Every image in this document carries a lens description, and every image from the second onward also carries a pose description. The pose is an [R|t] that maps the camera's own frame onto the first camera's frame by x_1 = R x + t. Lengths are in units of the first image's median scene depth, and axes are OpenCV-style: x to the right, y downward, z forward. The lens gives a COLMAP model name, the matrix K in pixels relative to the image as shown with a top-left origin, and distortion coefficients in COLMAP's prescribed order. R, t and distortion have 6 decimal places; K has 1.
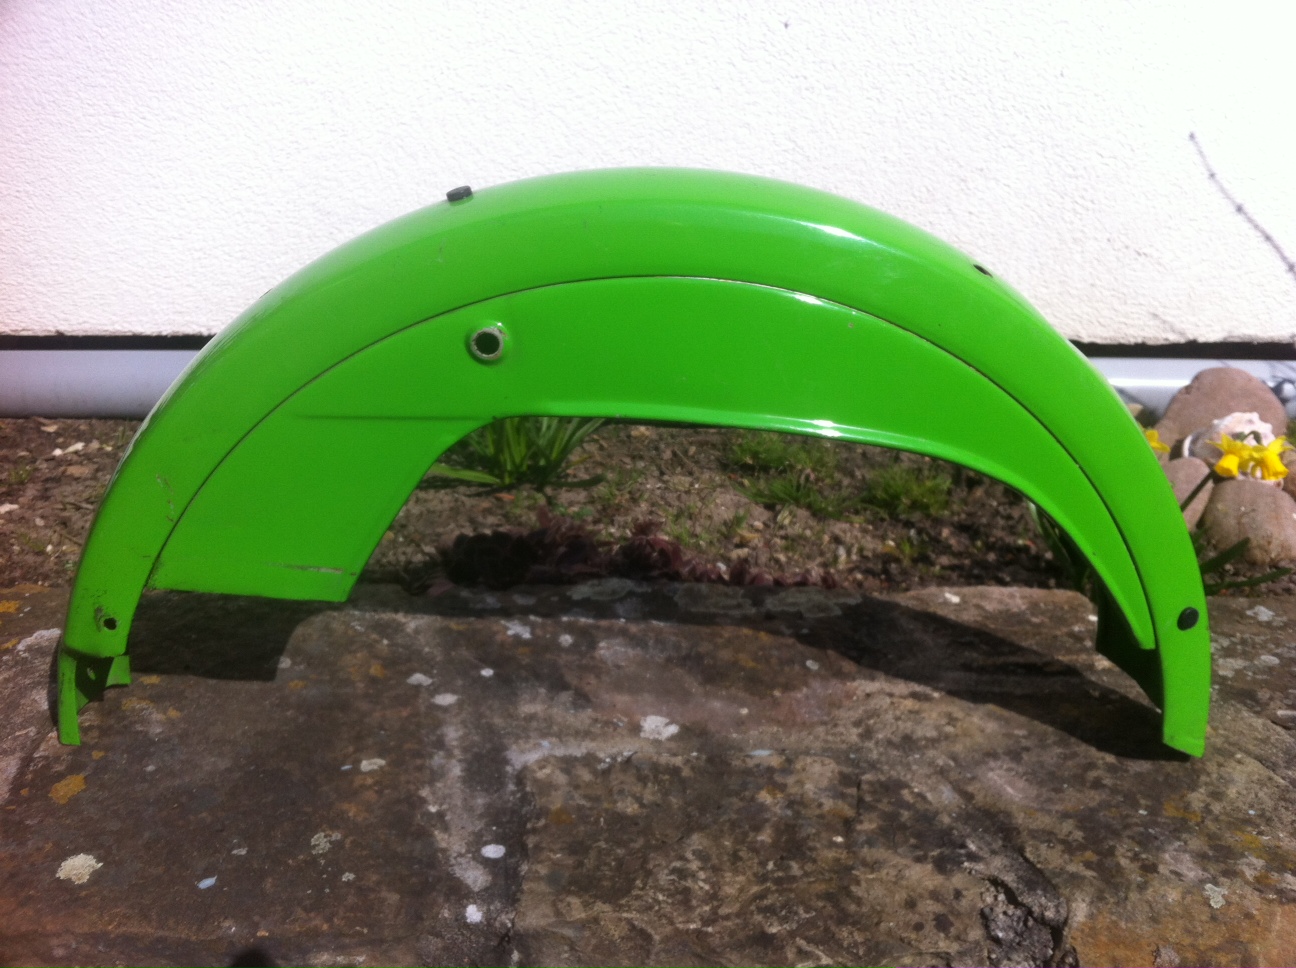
lens RADIAL K [[1329.6, 0, 649.7], [0, 1329.6, 472.5], [0, 0, 1]] dist [0.111373, -0.414965]
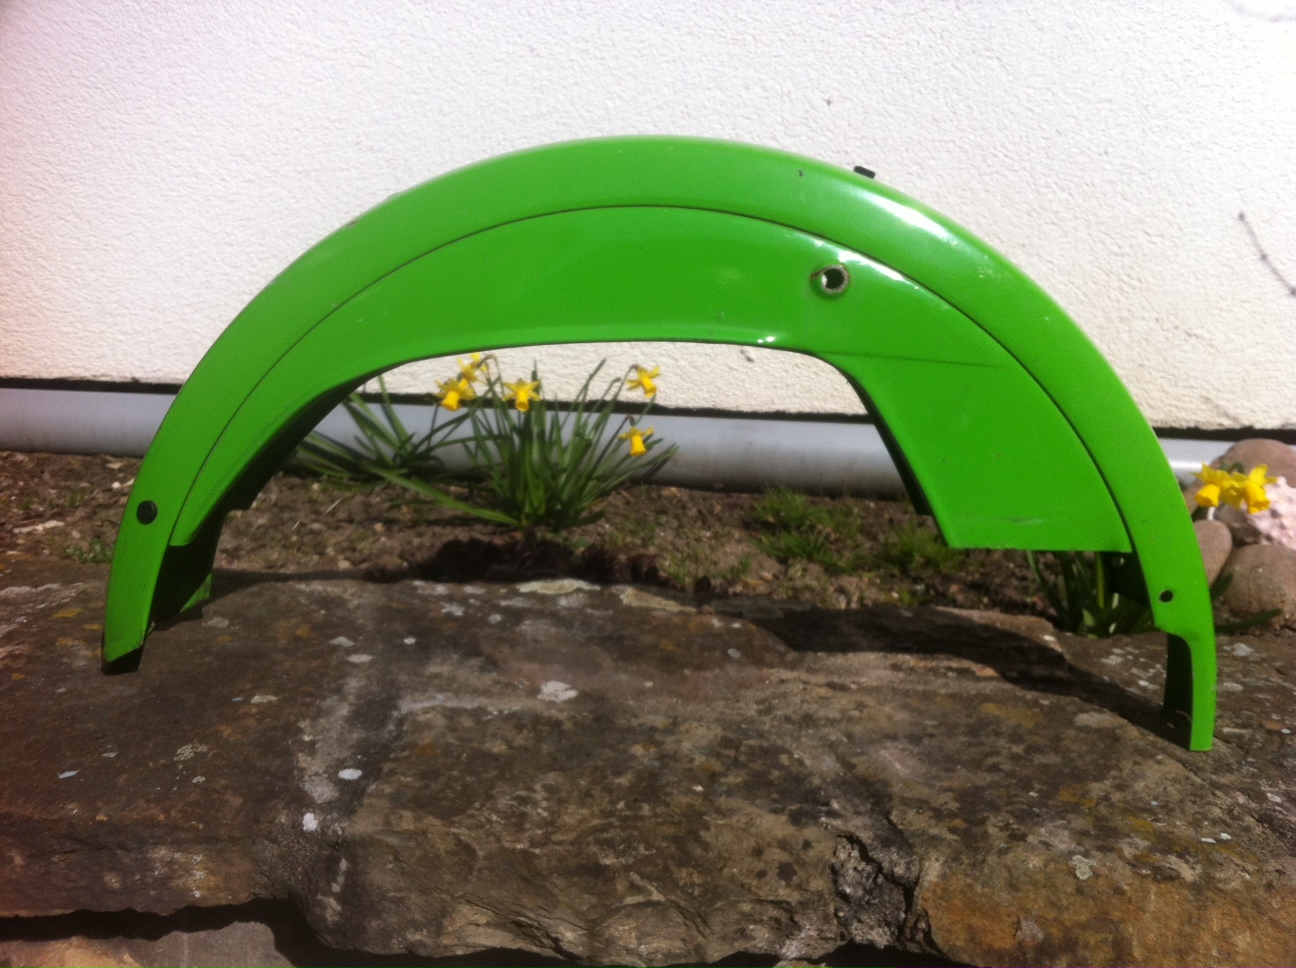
lens RADIAL K [[1329.6, 0, 649.7], [0, 1329.6, 472.5], [0, 0, 1]] dist [0.111373, -0.414965]
pose [[0.992839, 0.040421, -0.112411, 0.177359], [-0.052932, 0.992449, -0.110646, 0.133120], [0.107089, 0.115804, 0.987482, 0.005259]]
